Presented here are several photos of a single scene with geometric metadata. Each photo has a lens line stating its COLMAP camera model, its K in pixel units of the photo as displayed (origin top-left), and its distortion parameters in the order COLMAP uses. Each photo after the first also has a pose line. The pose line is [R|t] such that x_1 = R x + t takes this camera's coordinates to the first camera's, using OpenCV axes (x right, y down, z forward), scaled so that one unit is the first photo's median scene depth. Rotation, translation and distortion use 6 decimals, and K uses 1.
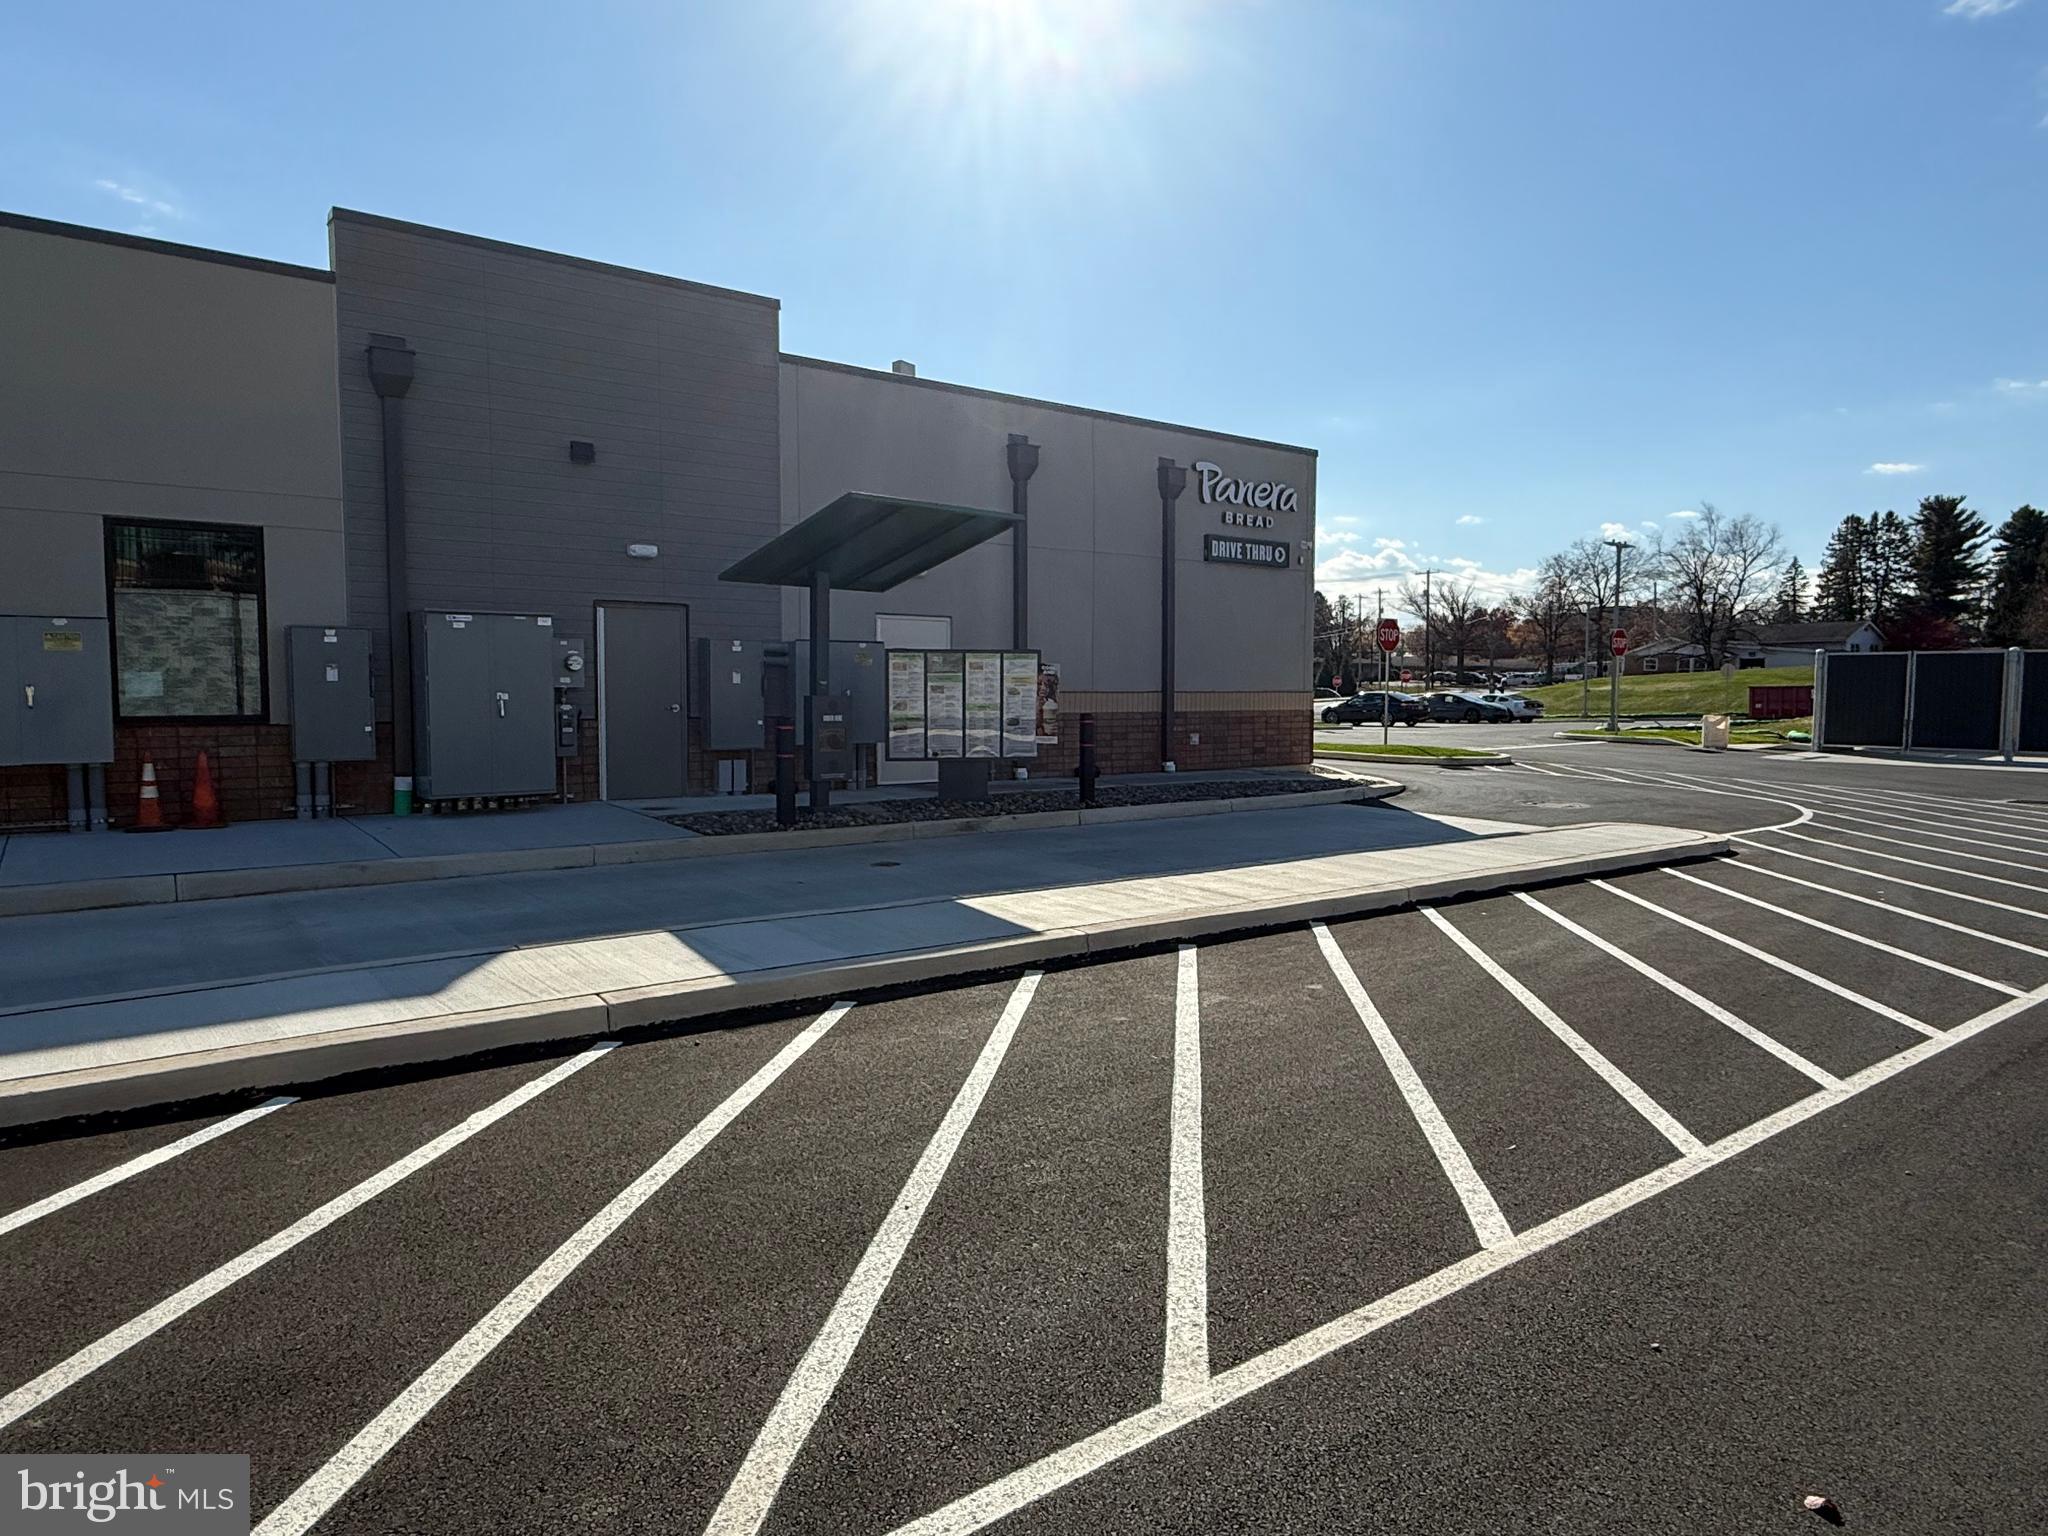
lens RADIAL K [[1269.1, 0, 1024.0], [0, 1269.1, 768.0], [0, 0, 1]] dist [0.001419, -0.001074]
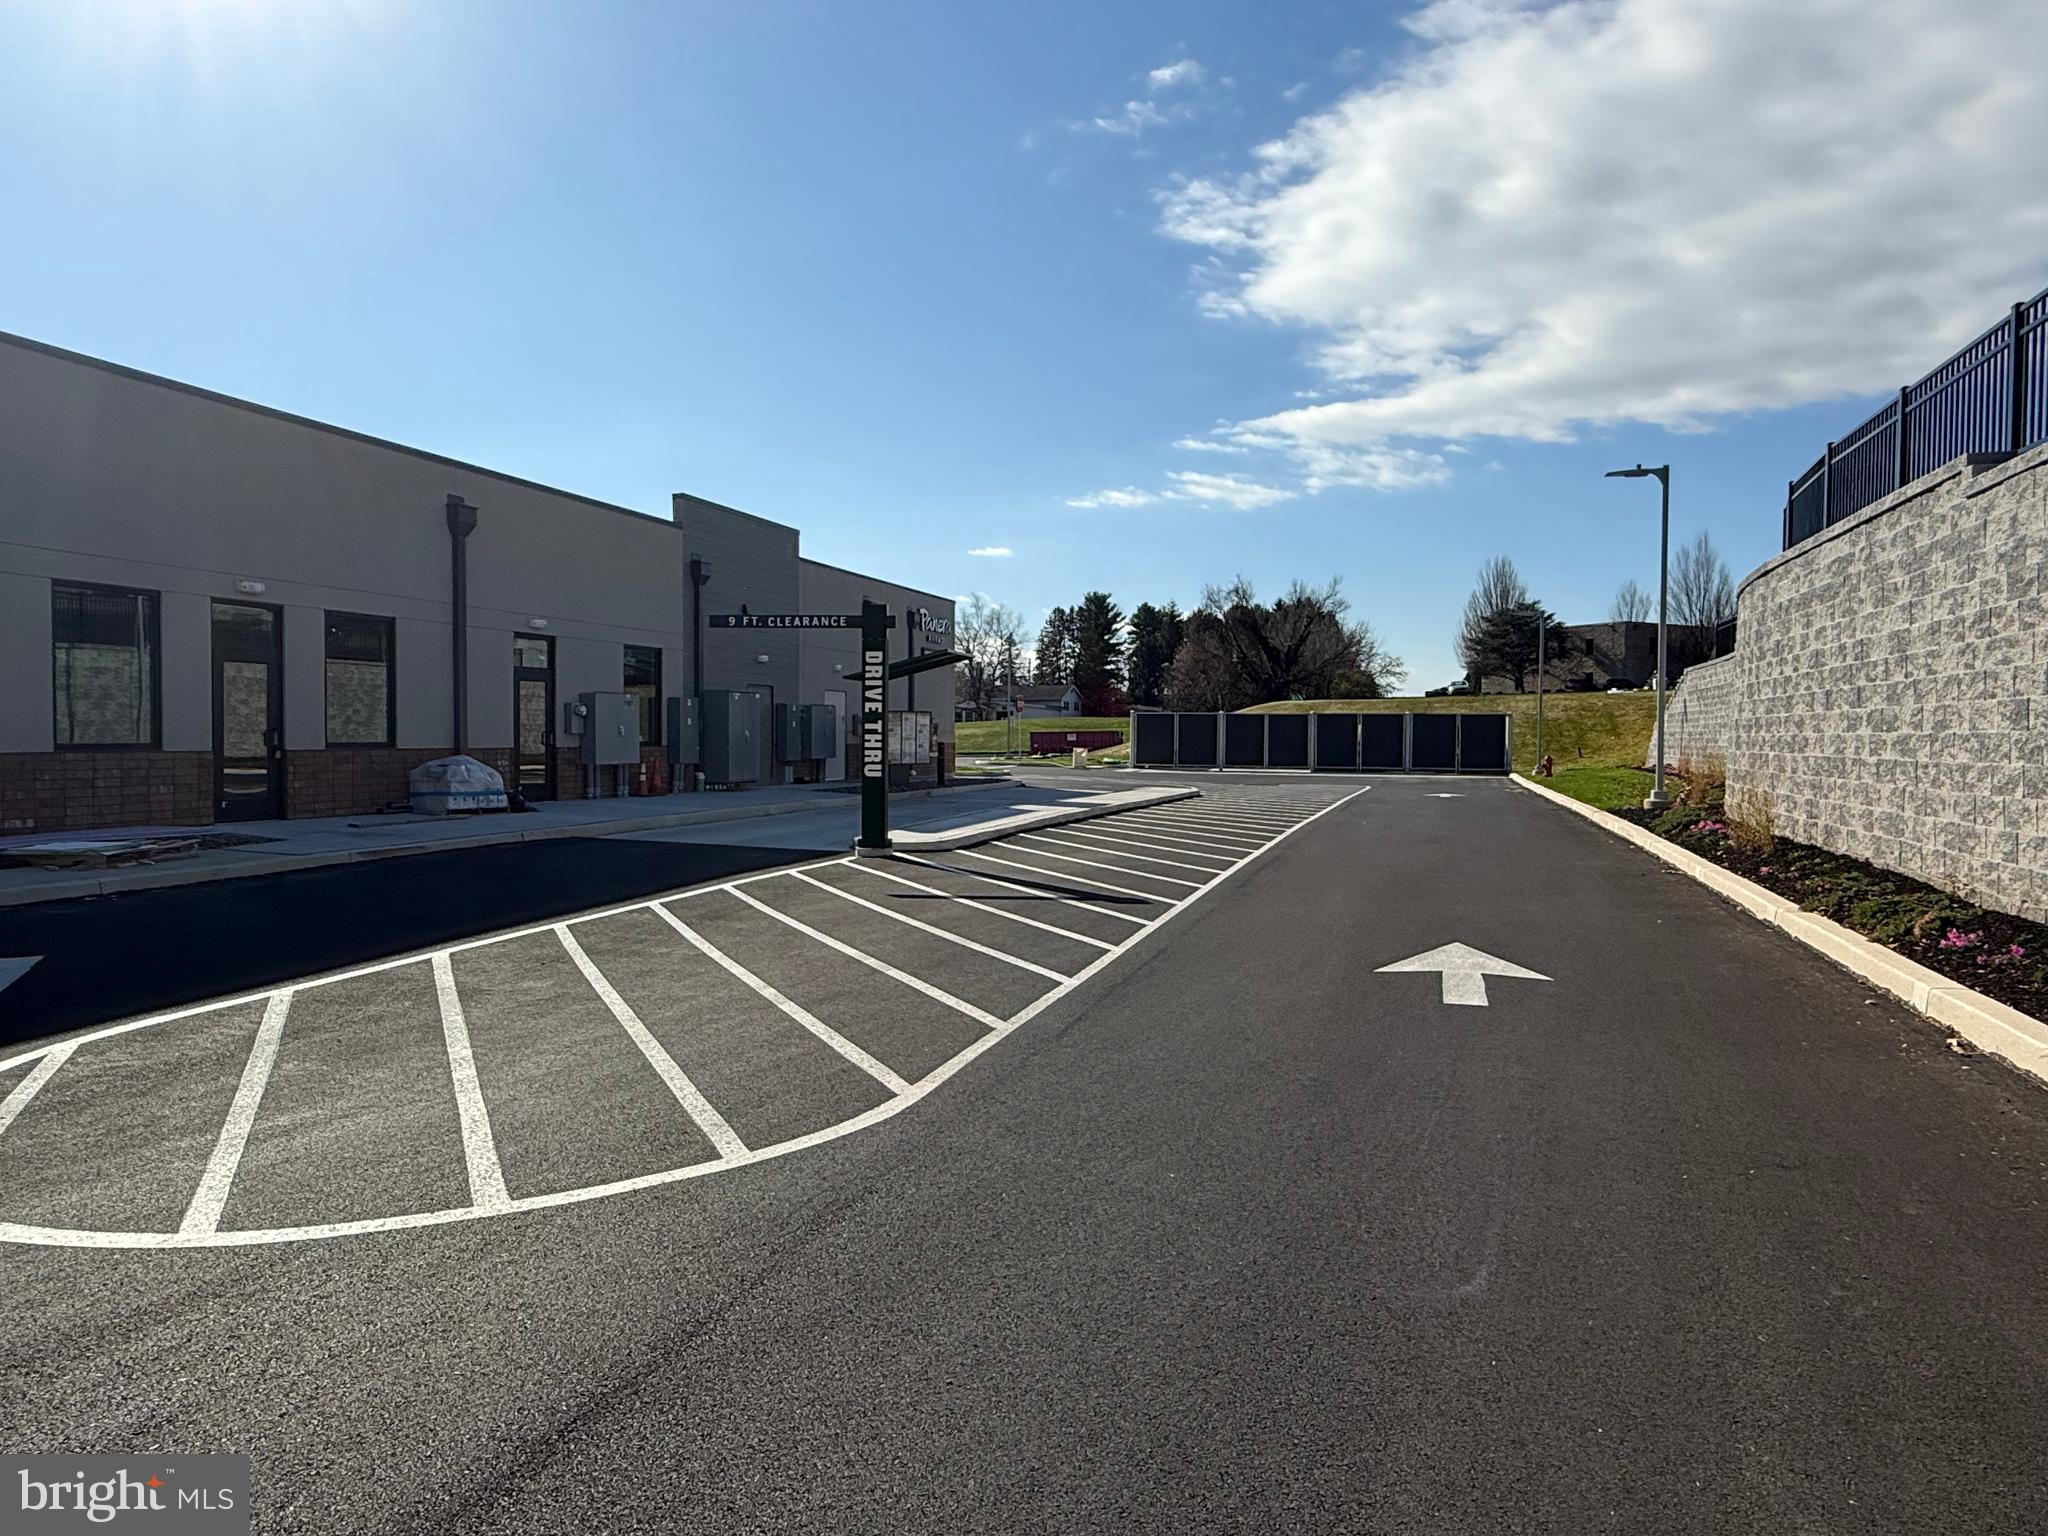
lens RADIAL K [[1269.1, 0, 1024.0], [0, 1269.1, 768.0], [0, 0, 1]] dist [0.001419, -0.001074]
pose [[0.833627, -0.009972, 0.552237, -0.143537], [0.029301, 0.999228, -0.026188, 0.008272], [-0.551549, 0.038012, 0.833276, -0.116461]]
